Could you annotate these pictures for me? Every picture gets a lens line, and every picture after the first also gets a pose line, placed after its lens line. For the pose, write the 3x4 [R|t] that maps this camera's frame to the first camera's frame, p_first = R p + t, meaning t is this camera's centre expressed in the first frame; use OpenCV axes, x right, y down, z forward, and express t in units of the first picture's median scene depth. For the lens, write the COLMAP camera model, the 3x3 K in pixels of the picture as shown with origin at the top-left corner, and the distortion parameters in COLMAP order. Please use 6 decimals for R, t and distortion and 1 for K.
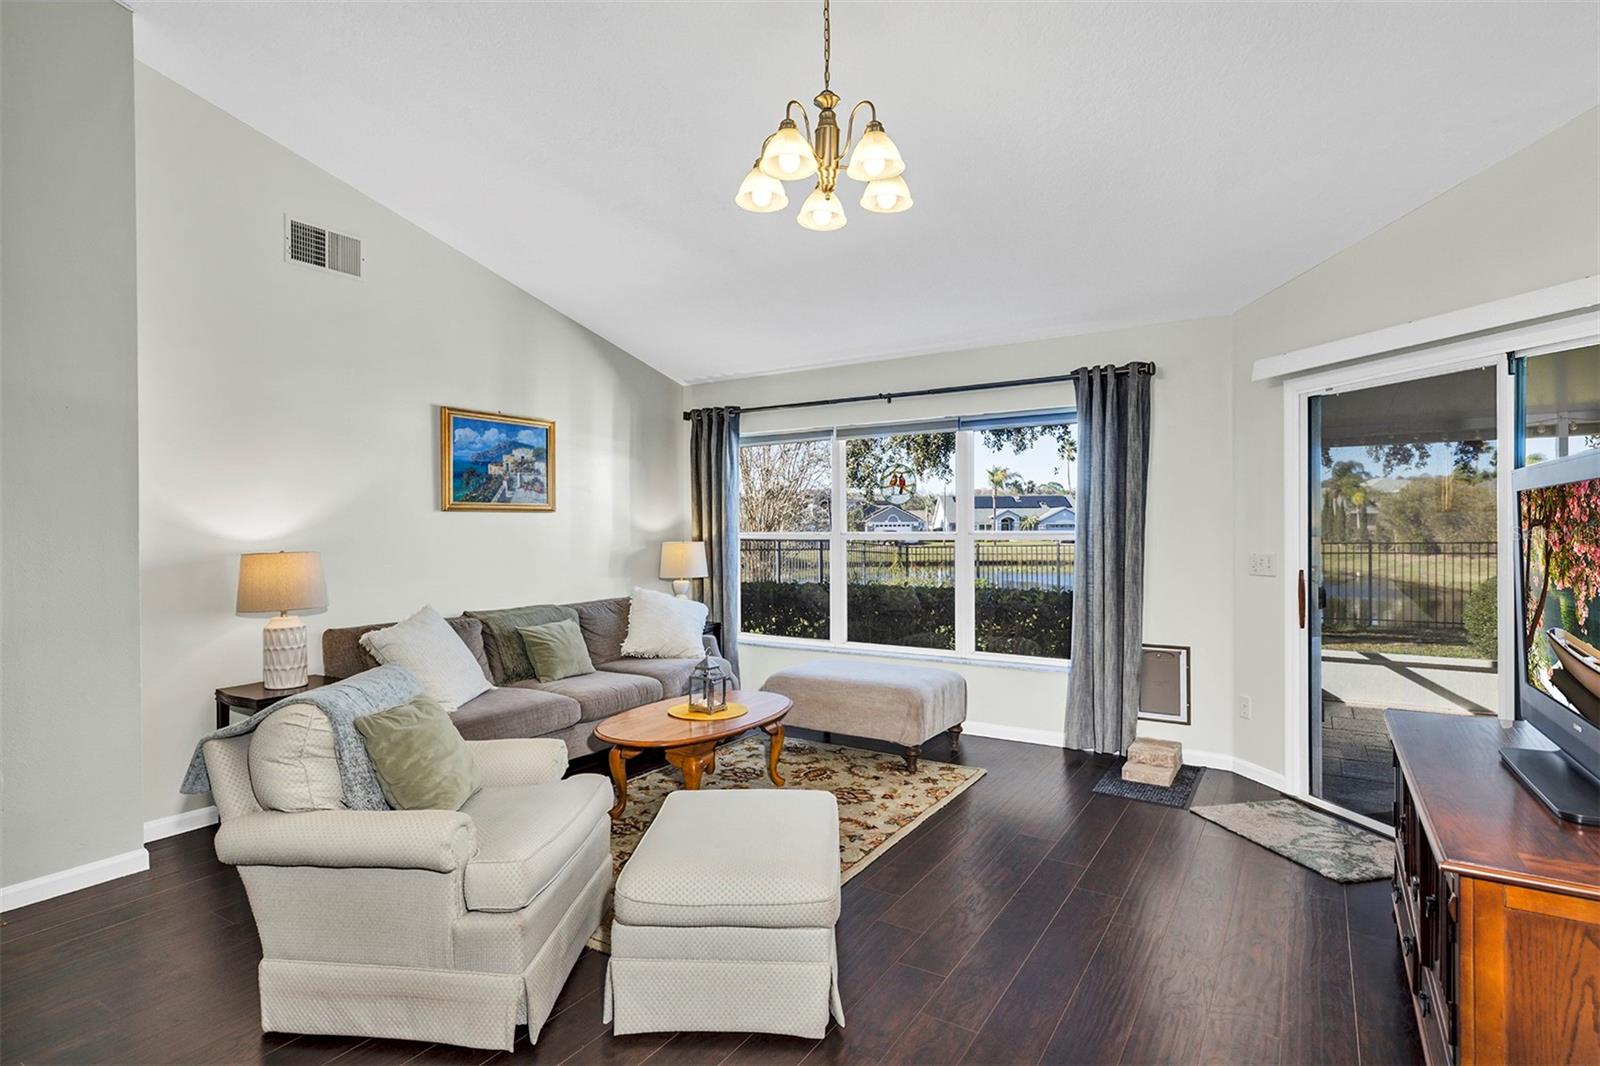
lens RADIAL K [[804.9, 0, 801.9], [0, 804.9, 530.8], [0, 0, 1]] dist [0.004995, 0.000748]
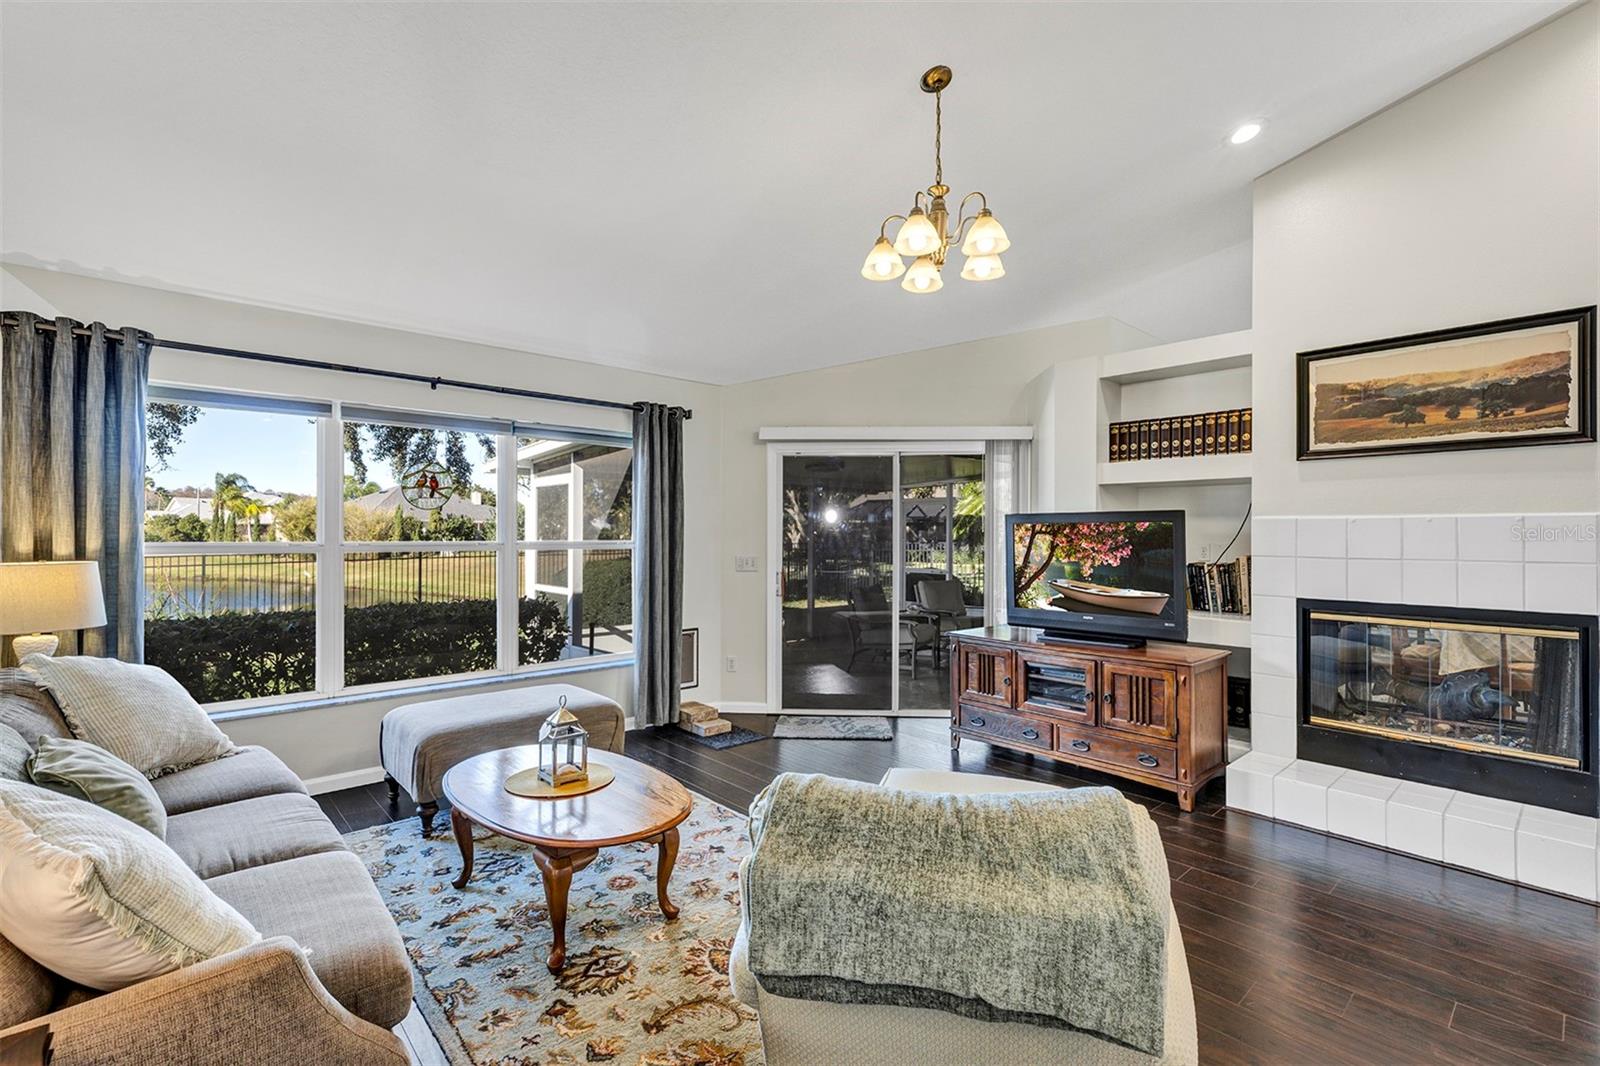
lens RADIAL K [[728.3, 0, 792.8], [0, 728.3, 531.6], [0, 0, 1]] dist [0.009850, 0.000439]
pose [[0.270371, 0.012637, 0.962673, -0.525802], [-0.002307, 0.999919, -0.012478, -0.000541], [-0.962754, 0.001153, 0.270378, 0.431109]]
